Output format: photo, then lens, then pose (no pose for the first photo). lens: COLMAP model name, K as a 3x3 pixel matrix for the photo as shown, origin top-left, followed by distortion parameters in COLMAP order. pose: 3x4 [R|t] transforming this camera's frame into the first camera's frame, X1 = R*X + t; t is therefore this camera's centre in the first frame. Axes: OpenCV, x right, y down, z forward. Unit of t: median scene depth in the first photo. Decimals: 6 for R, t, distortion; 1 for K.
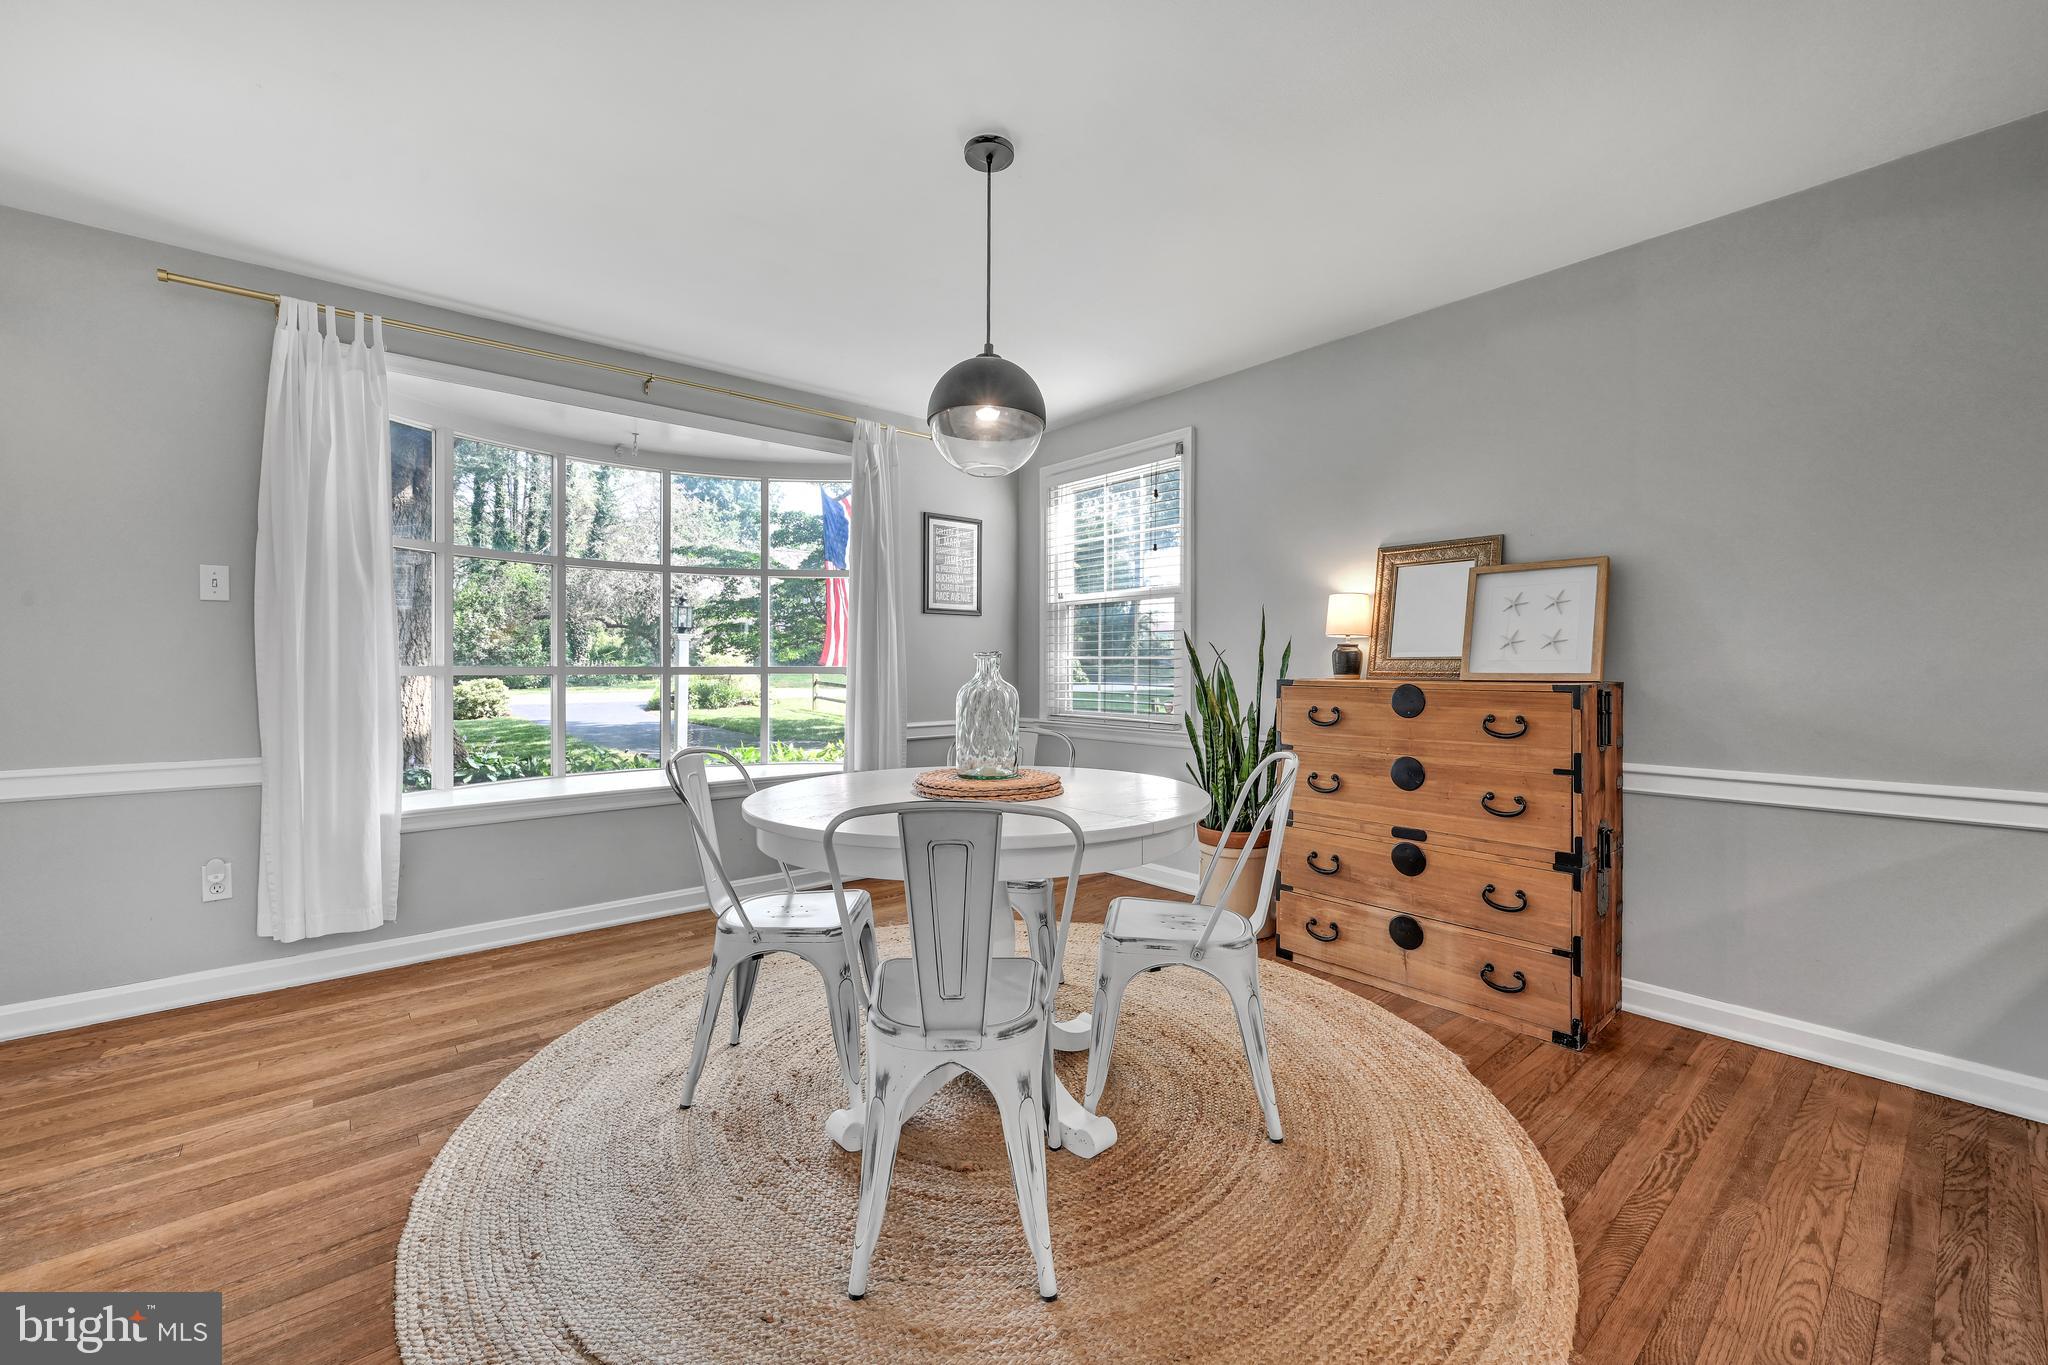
lens RADIAL K [[820.9, 0, 989.4], [0, 820.9, 673.3], [0, 0, 1]] dist [-0.000756, -0.000046]
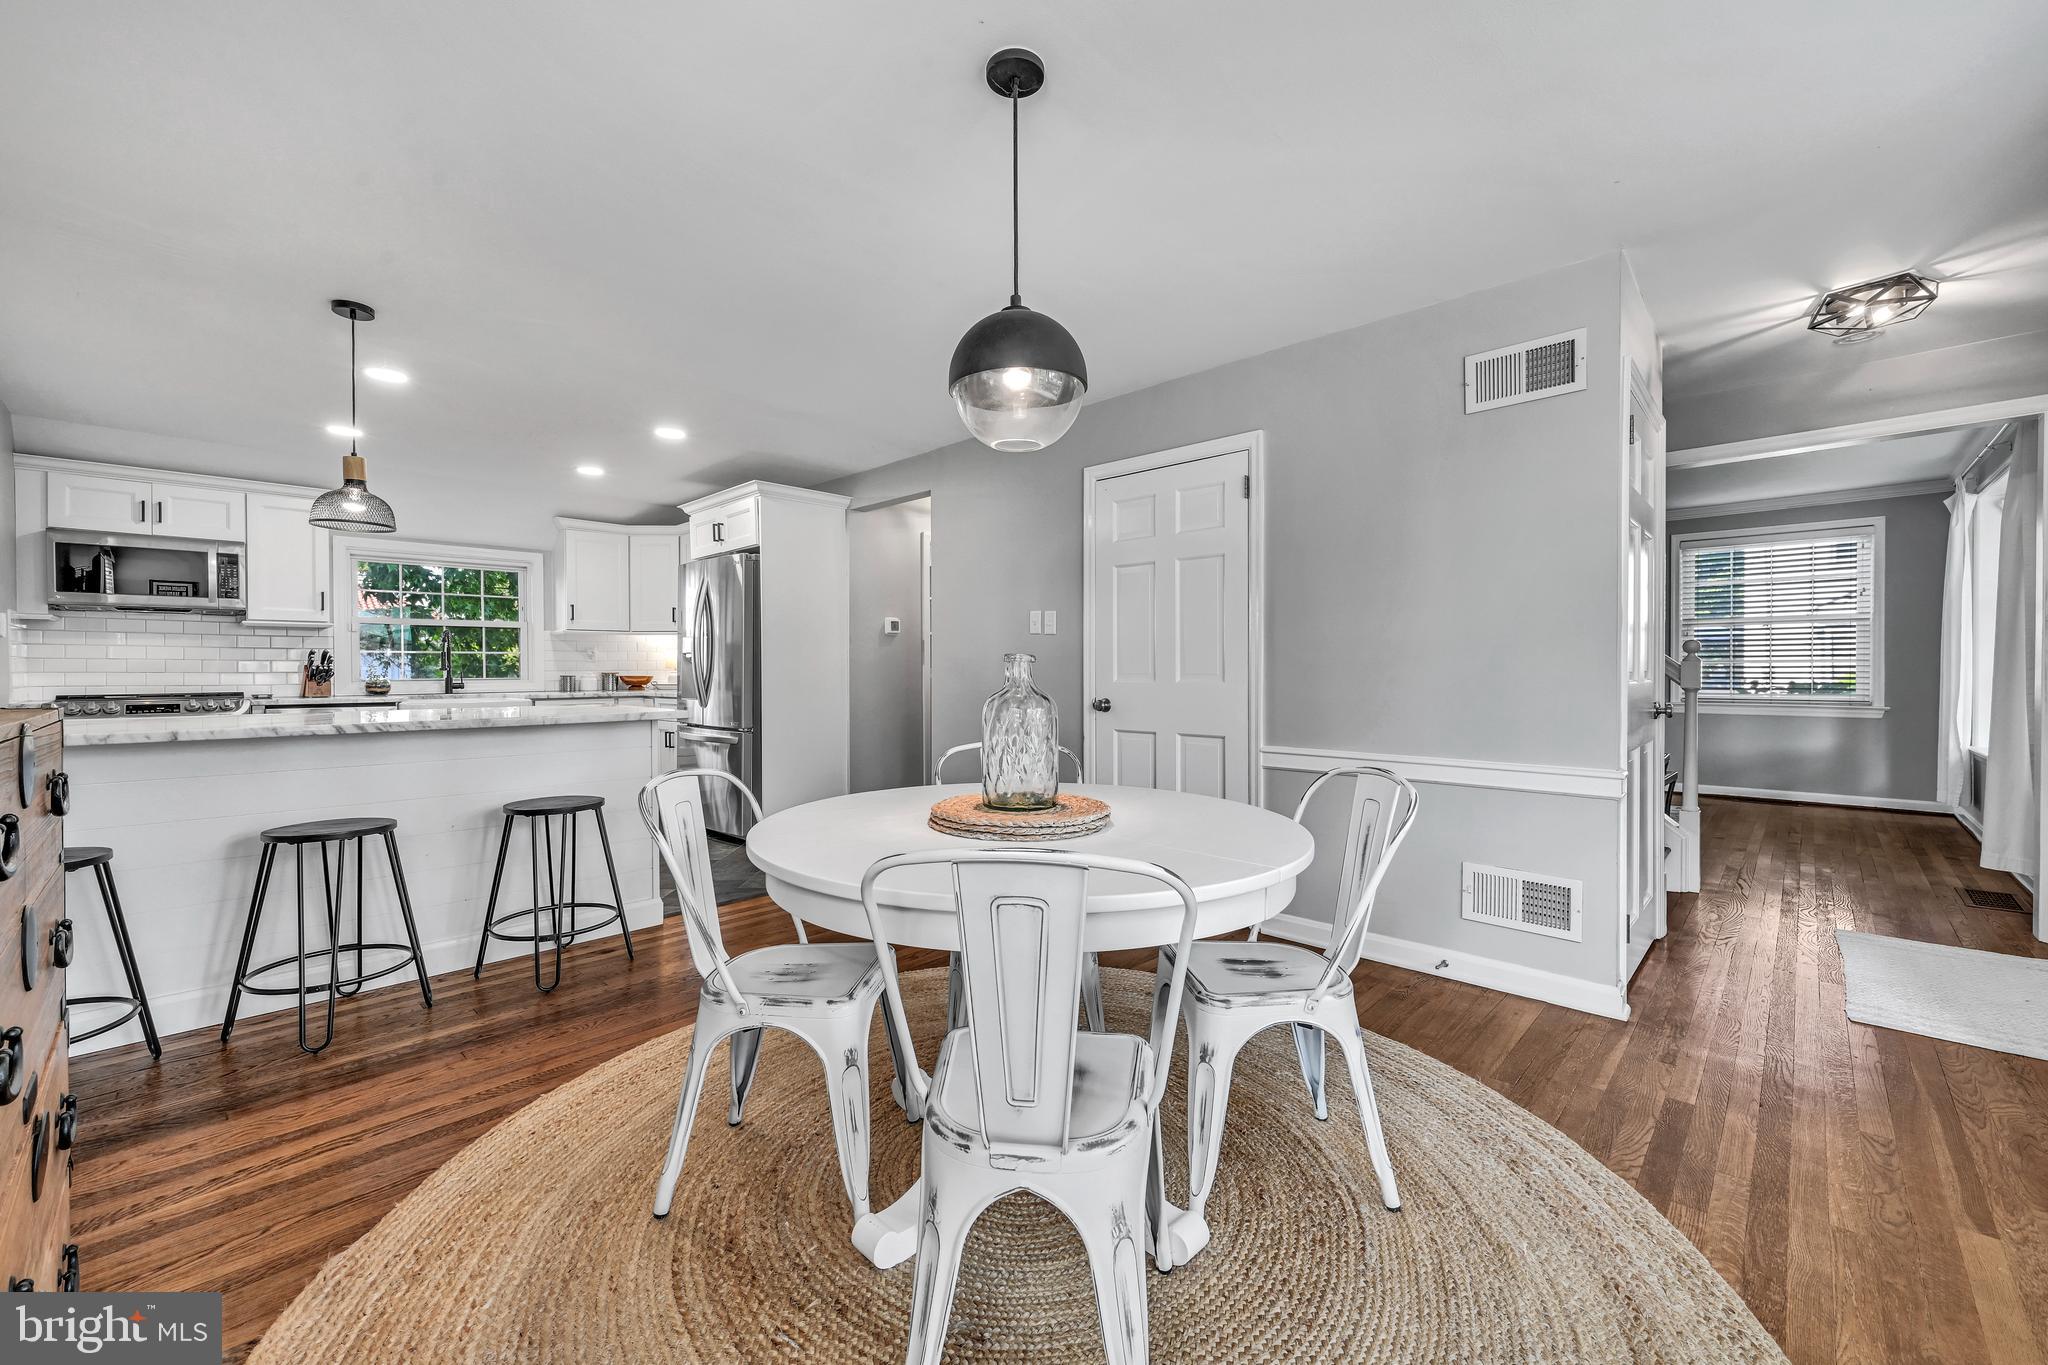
lens RADIAL K [[814.2, 0, 1024.8], [0, 814.2, 676.2], [0, 0, 1]] dist [-0.002096, -0.000045]
pose [[-0.992134, 0.004643, -0.125094, 0.072468], [0.002329, 0.999824, 0.018638, -0.014121], [0.125158, 0.018200, -0.991970, 1.370867]]
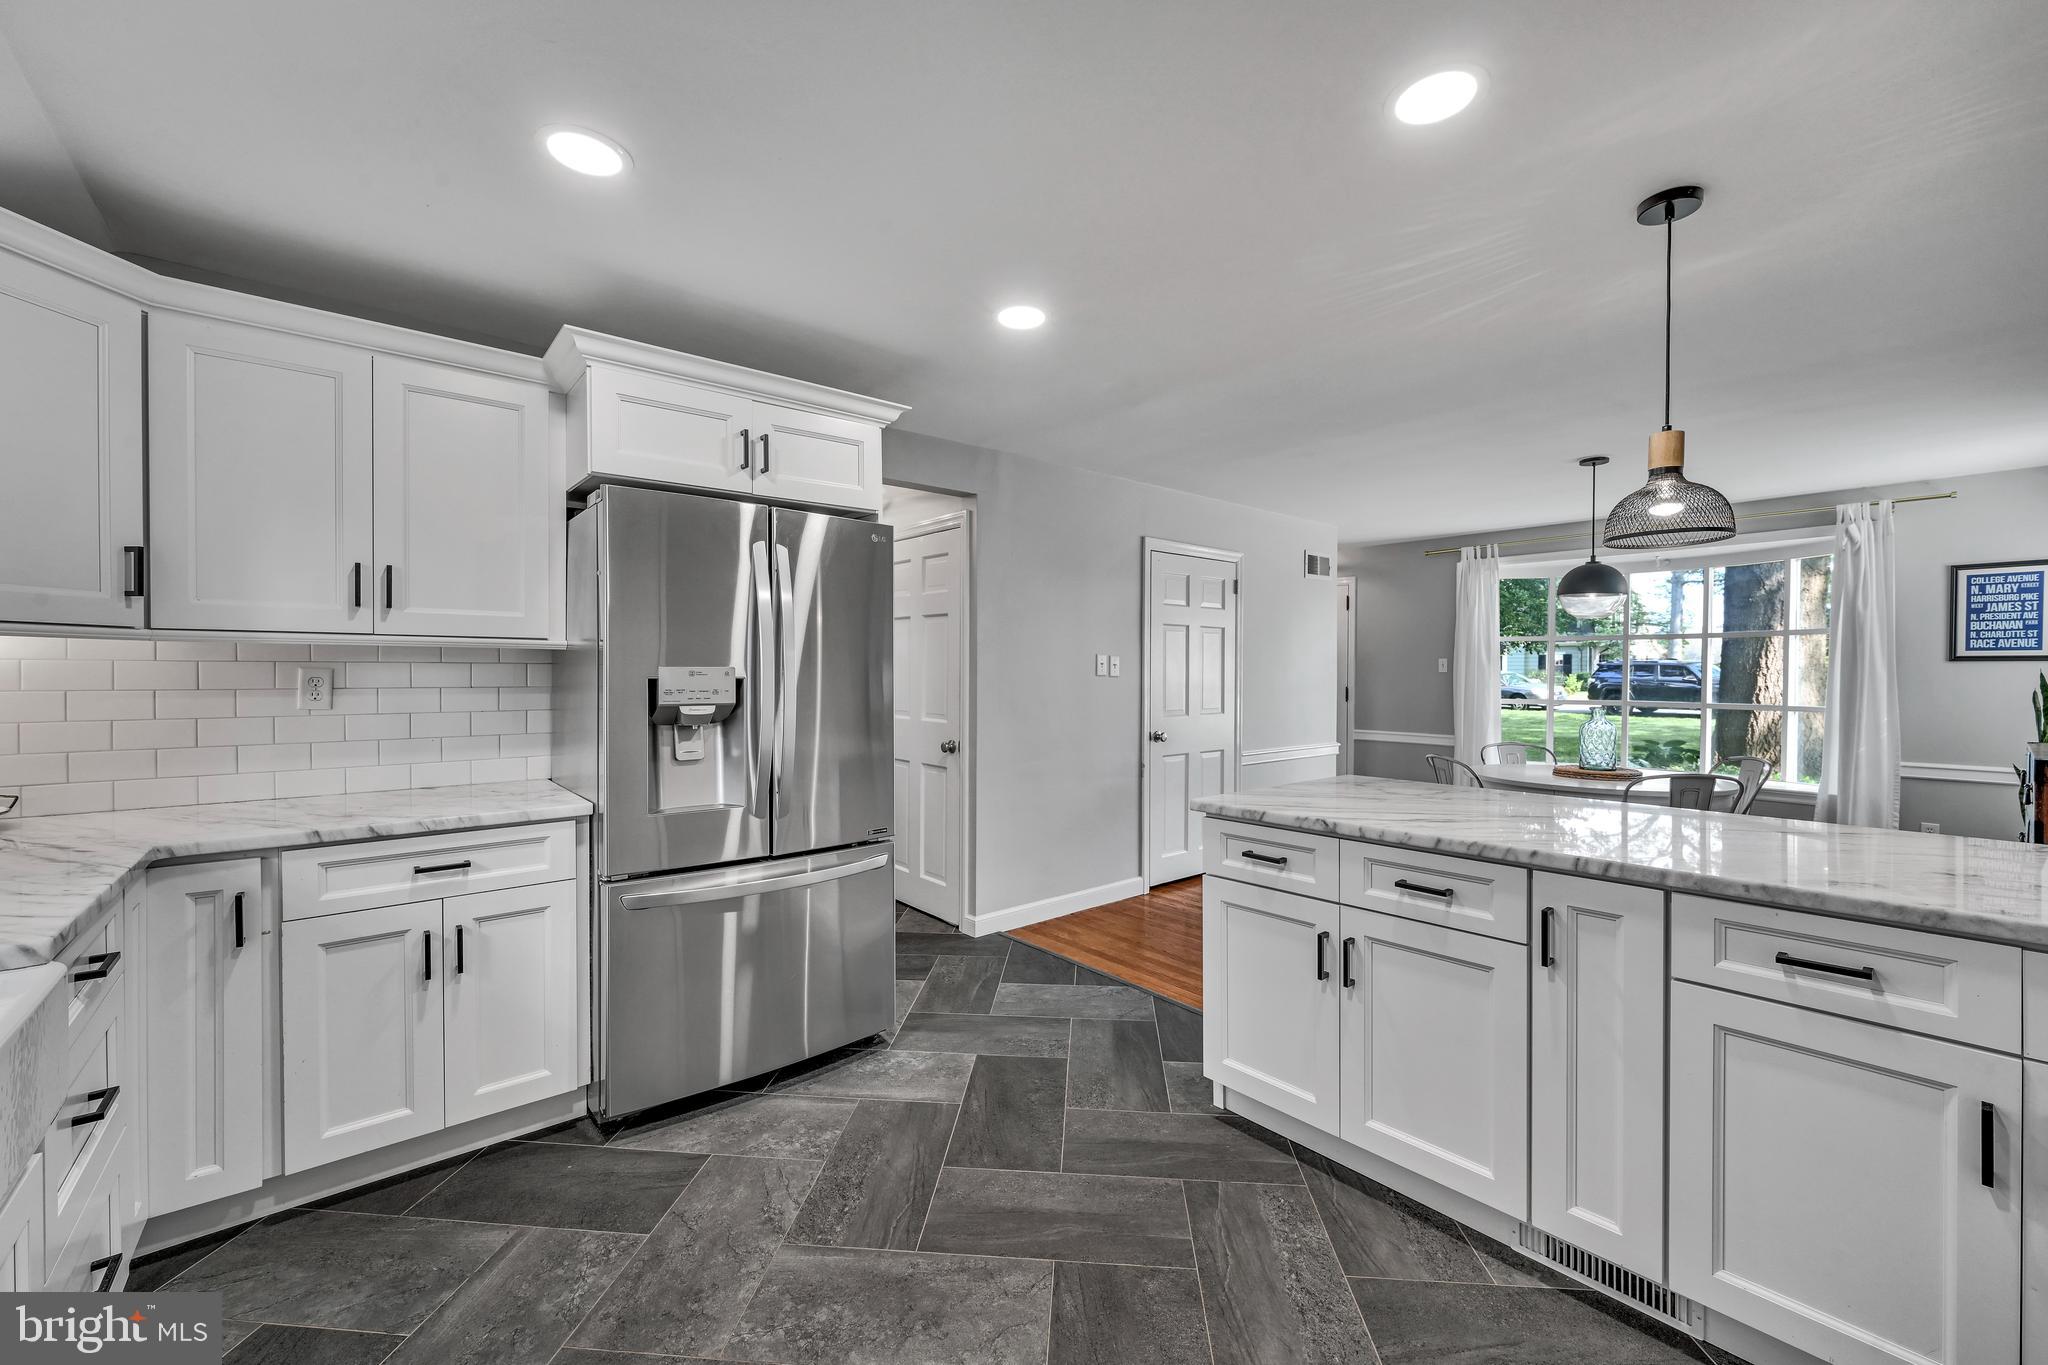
lens RADIAL K [[806.5, 0, 1024.0], [0, 806.5, 682.5], [0, 0, 1]] dist [-0.000433, 0.000137]
pose [[0.015451, 0.014208, -0.999780, 1.462523], [-0.010848, 0.999843, 0.014041, -0.073365], [0.999822, 0.010629, 0.015602, -0.323692]]
